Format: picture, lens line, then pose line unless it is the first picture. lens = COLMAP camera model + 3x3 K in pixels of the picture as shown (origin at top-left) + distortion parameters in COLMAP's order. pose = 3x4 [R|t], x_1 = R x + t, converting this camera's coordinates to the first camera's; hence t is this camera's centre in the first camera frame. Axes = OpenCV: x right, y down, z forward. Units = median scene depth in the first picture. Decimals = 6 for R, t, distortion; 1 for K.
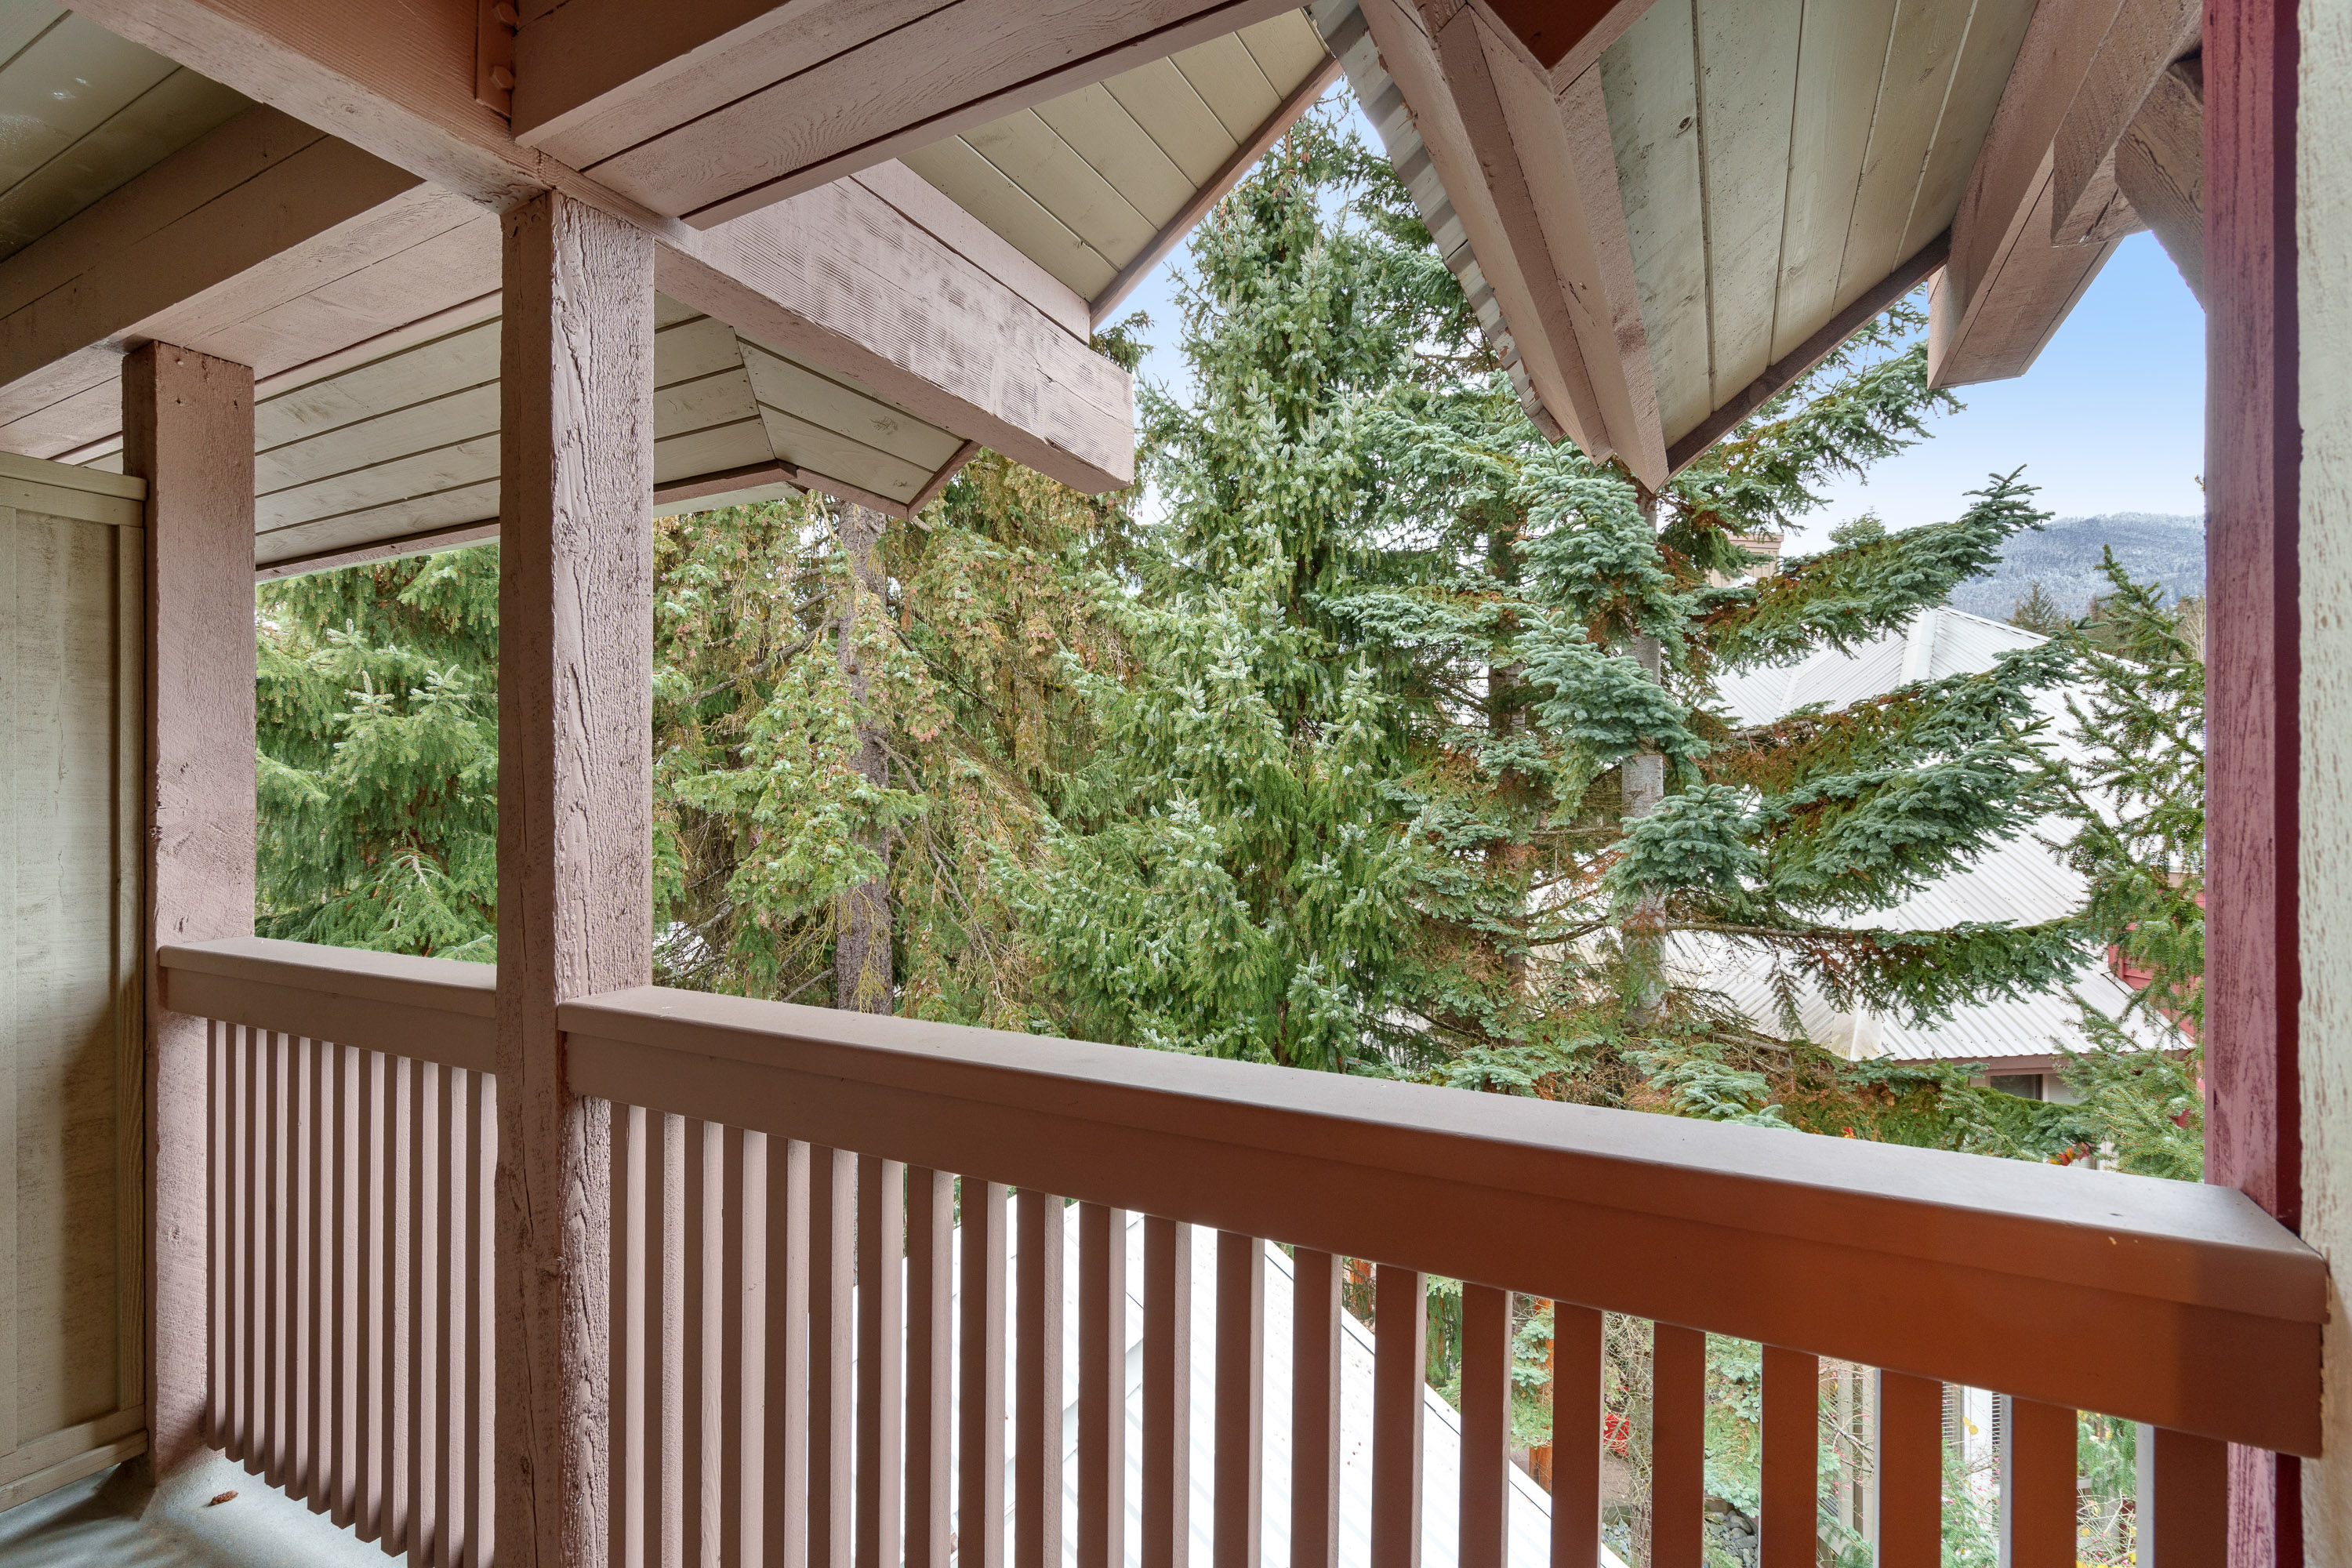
lens RADIAL K [[1074.8, 0, 1177.3], [0, 1074.8, 787.7], [0, 0, 1]] dist [-0.004119, -0.000366]
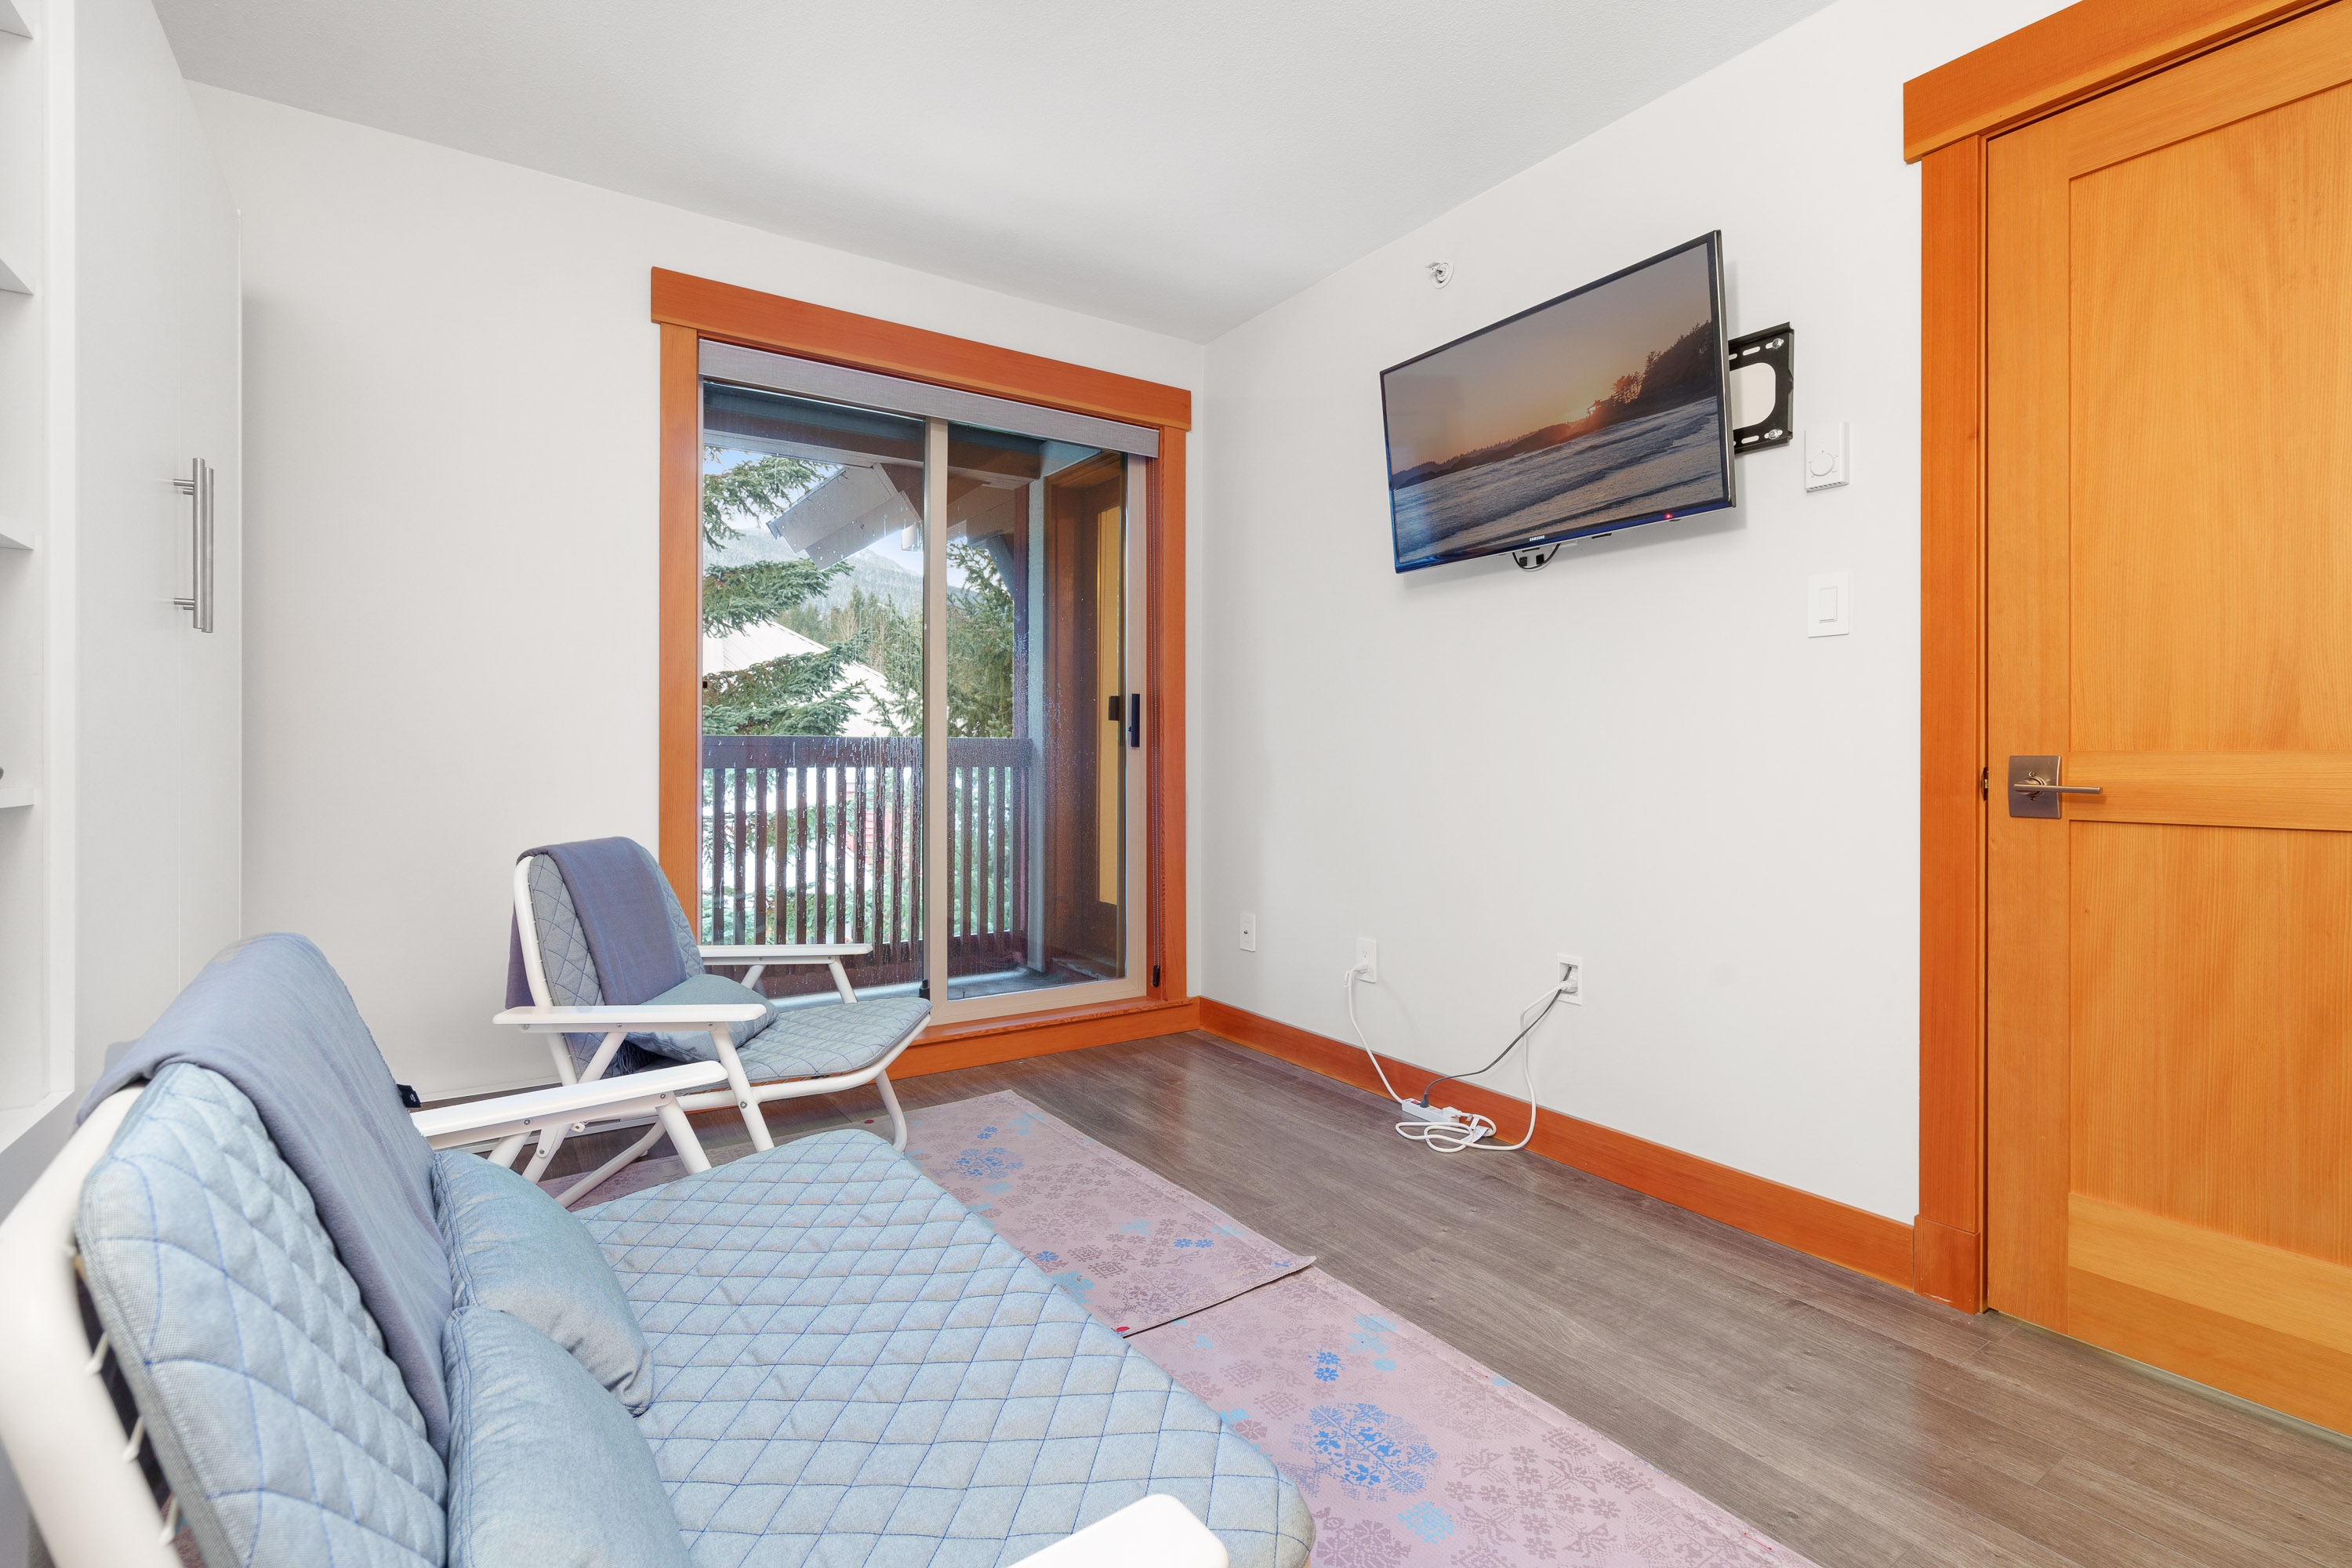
lens RADIAL K [[1074.8, 0, 1178.2], [0, 1074.8, 770.9], [0, 0, 1]] dist [-0.004119, -0.000366]
pose [[0.474998, -0.001704, 0.879985, -0.483282], [-0.007062, 0.999959, 0.005749, 0.066301], [-0.879958, -0.008945, 0.474967, -0.315336]]
